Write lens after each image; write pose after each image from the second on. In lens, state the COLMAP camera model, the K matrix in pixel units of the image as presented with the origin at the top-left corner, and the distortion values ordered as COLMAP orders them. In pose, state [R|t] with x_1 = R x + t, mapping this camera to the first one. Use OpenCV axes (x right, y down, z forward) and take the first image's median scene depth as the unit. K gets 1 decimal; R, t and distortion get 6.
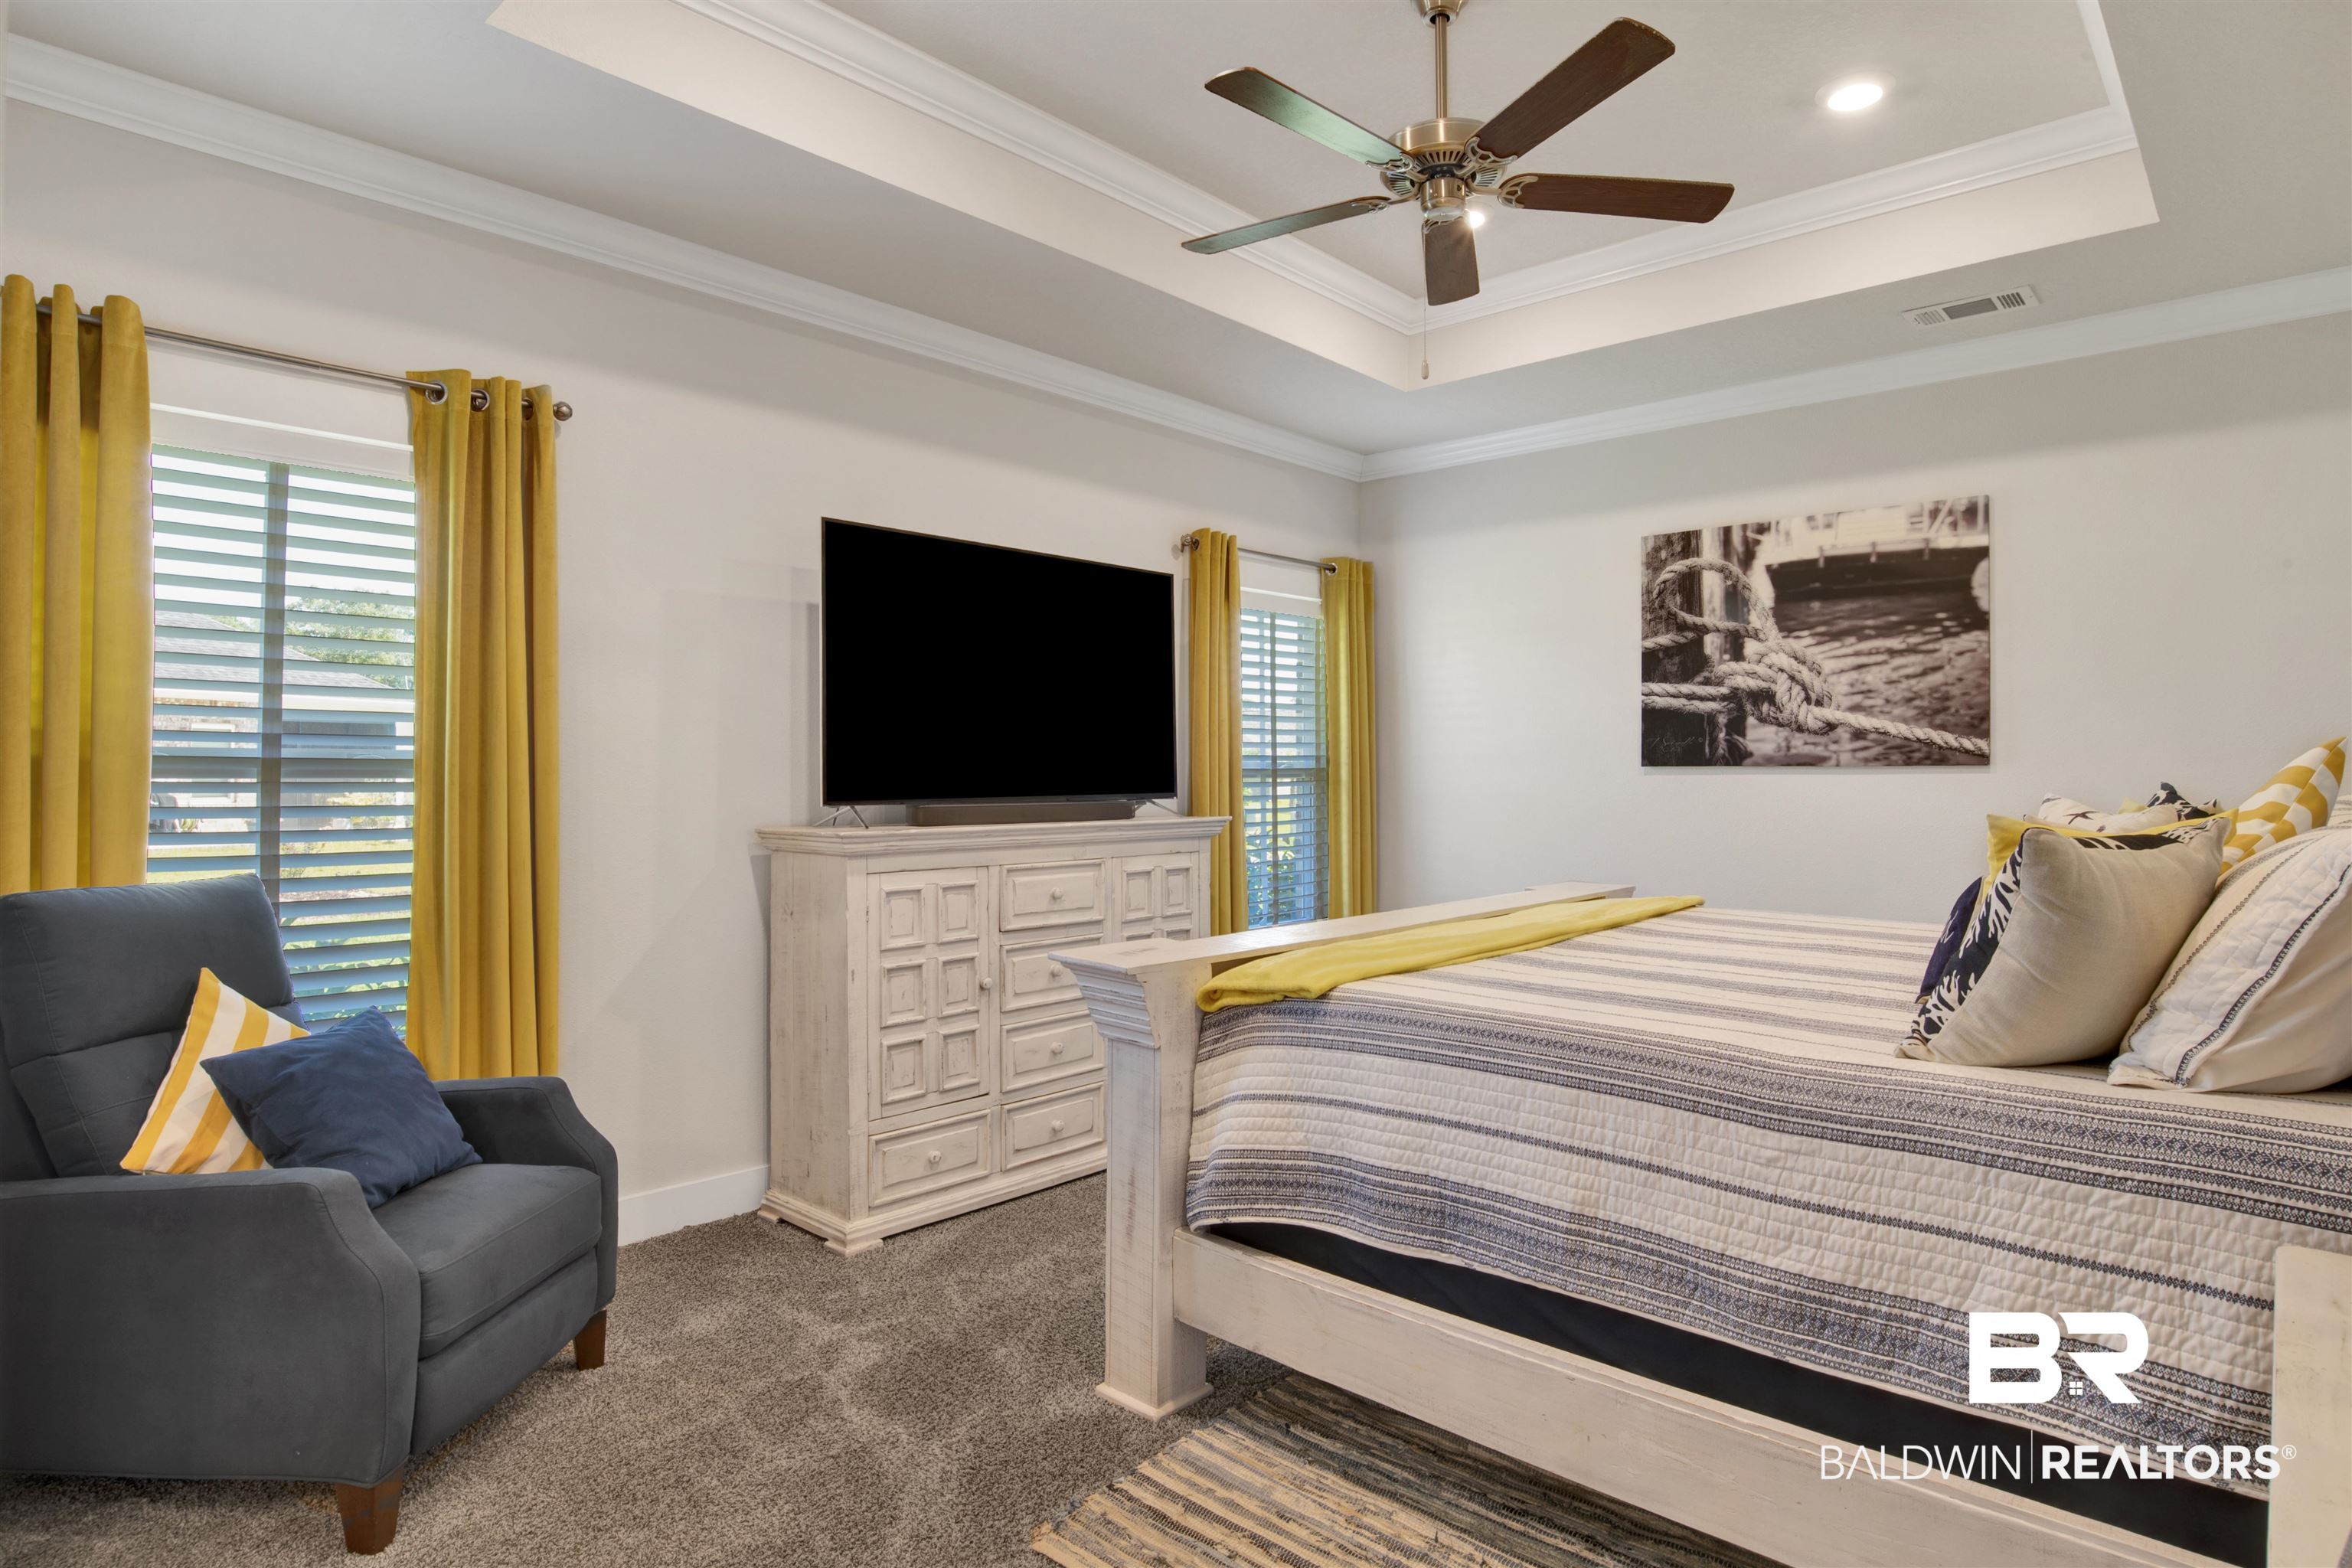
lens RADIAL K [[1293.6, 0, 1204.5], [0, 1293.6, 761.8], [0, 0, 1]] dist [-0.079129, 0.032511]
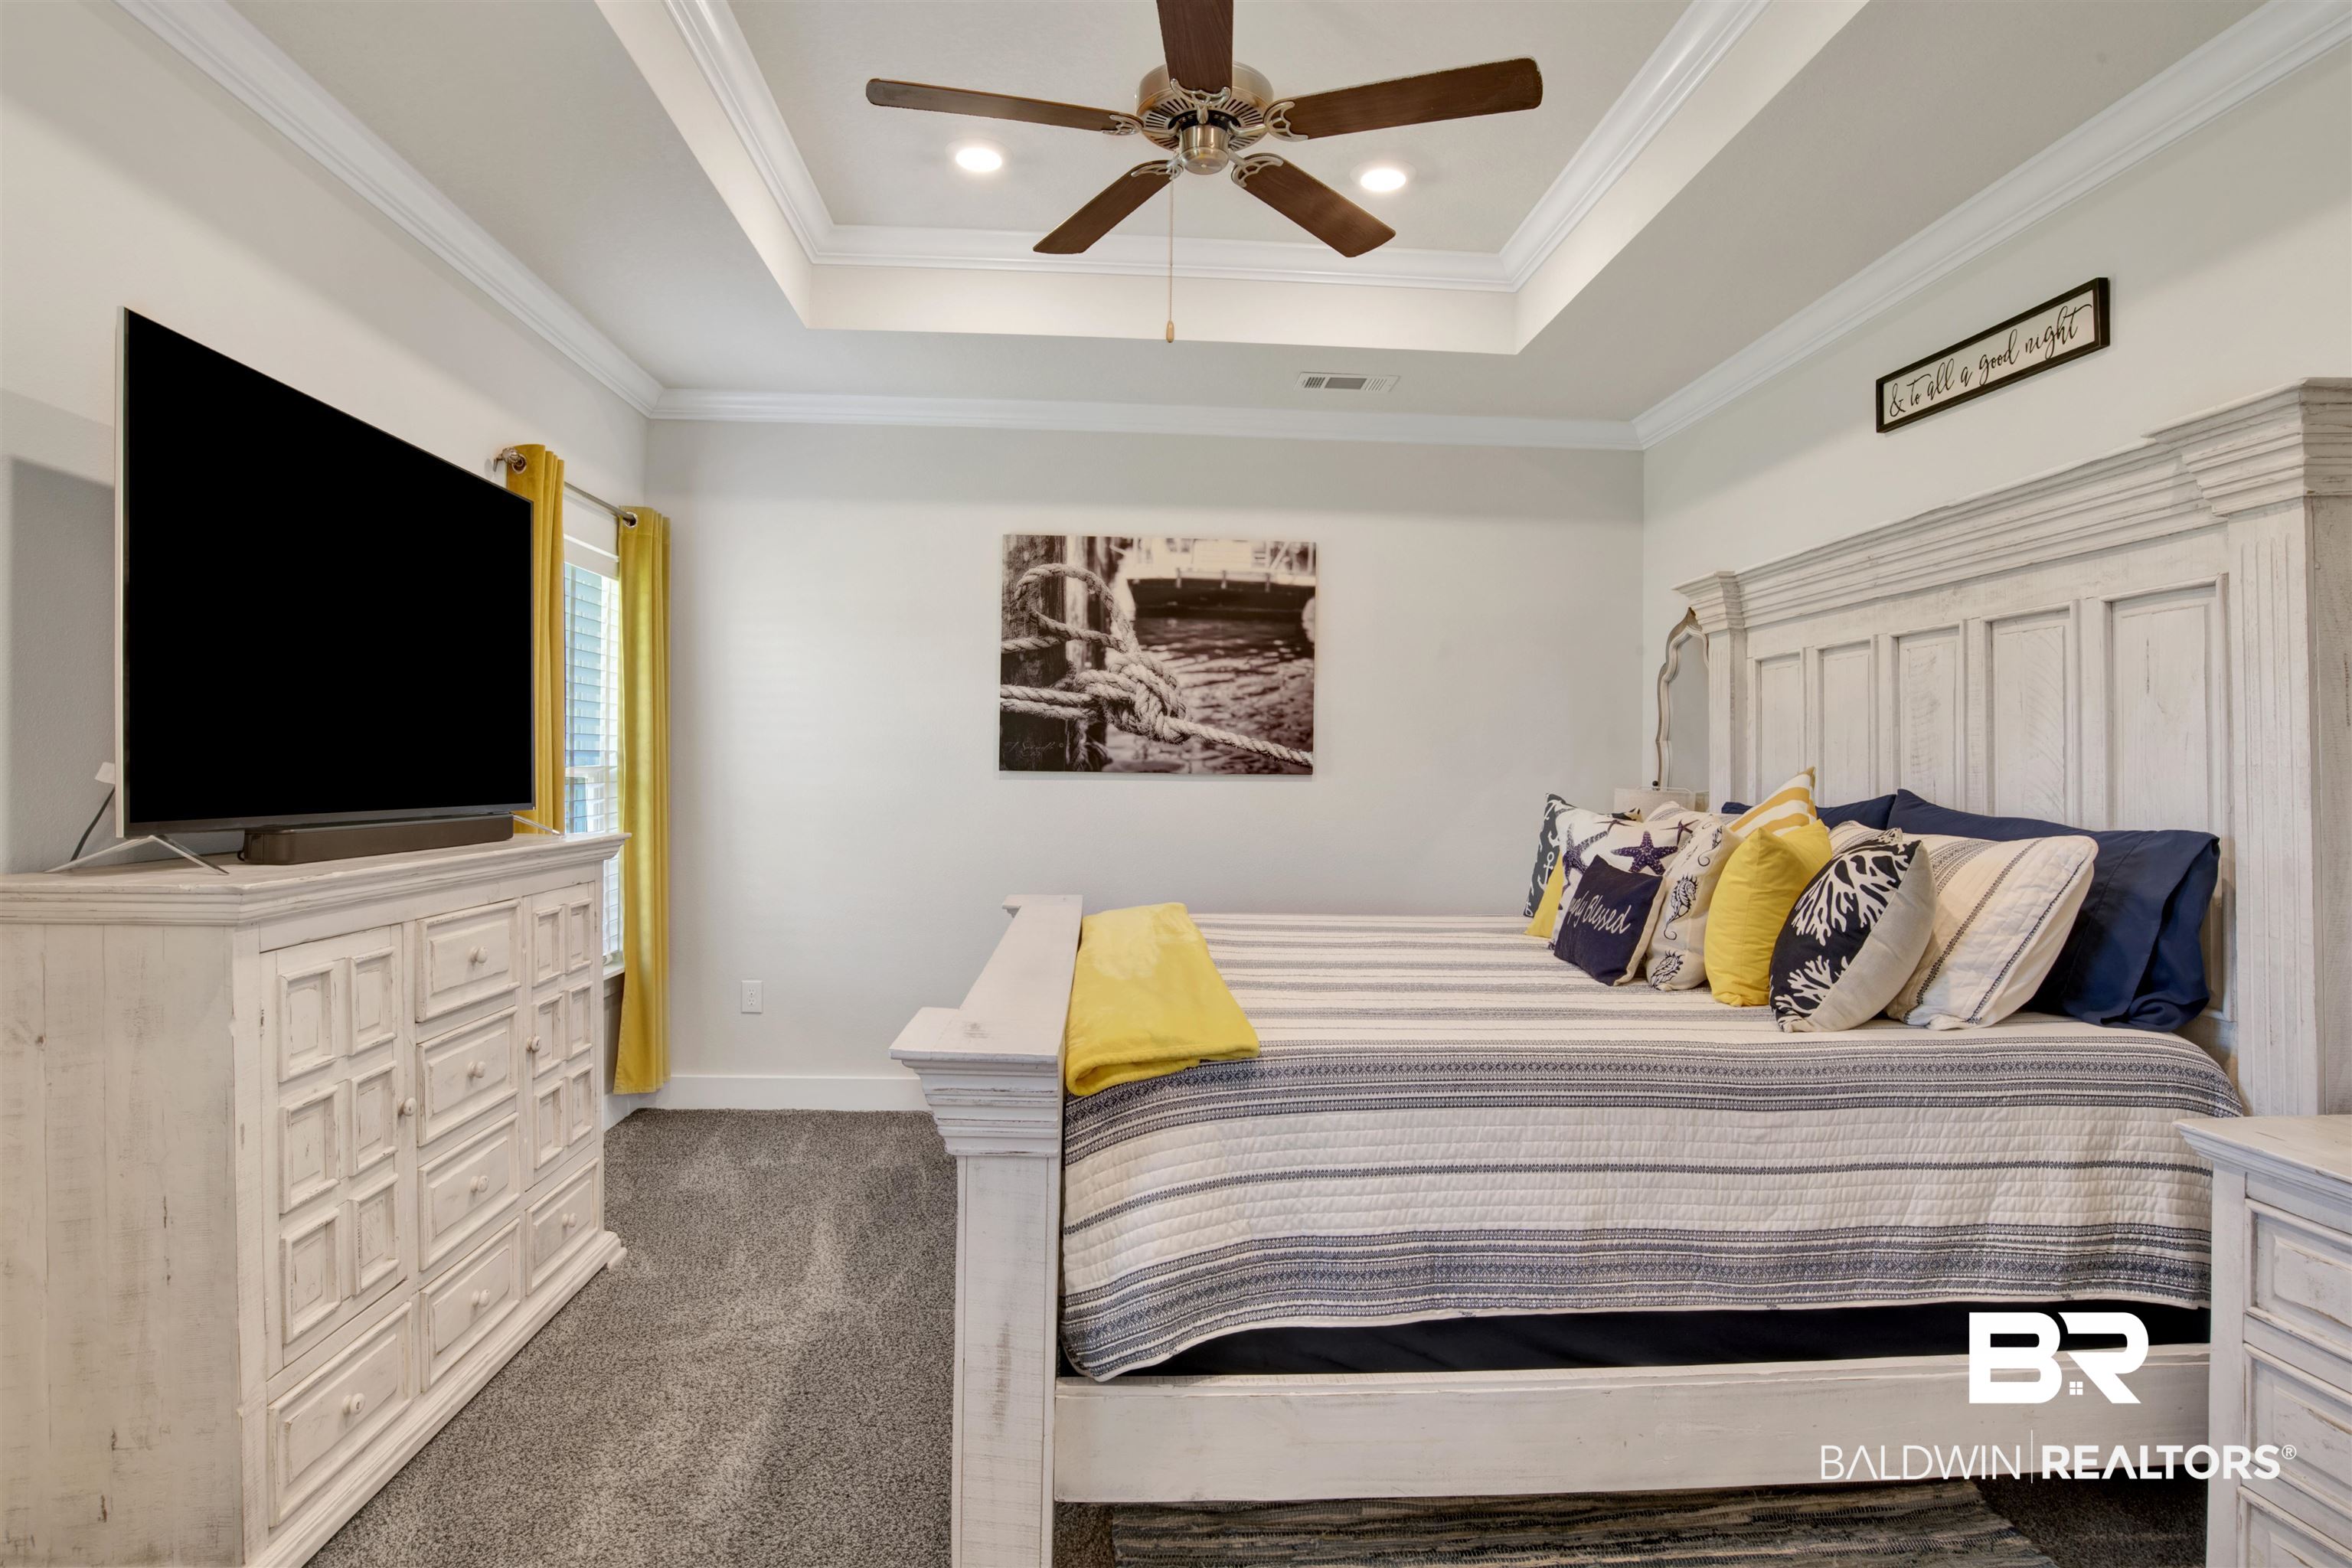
lens RADIAL K [[1293.6, 0, 1204.5], [0, 1293.6, 761.8], [0, 0, 1]] dist [-0.079129, 0.032511]
pose [[0.682479, 0.015437, 0.730742, -0.369795], [-0.019910, 0.999799, -0.002526, -0.004992], [-0.730634, -0.012825, 0.682649, 0.299906]]
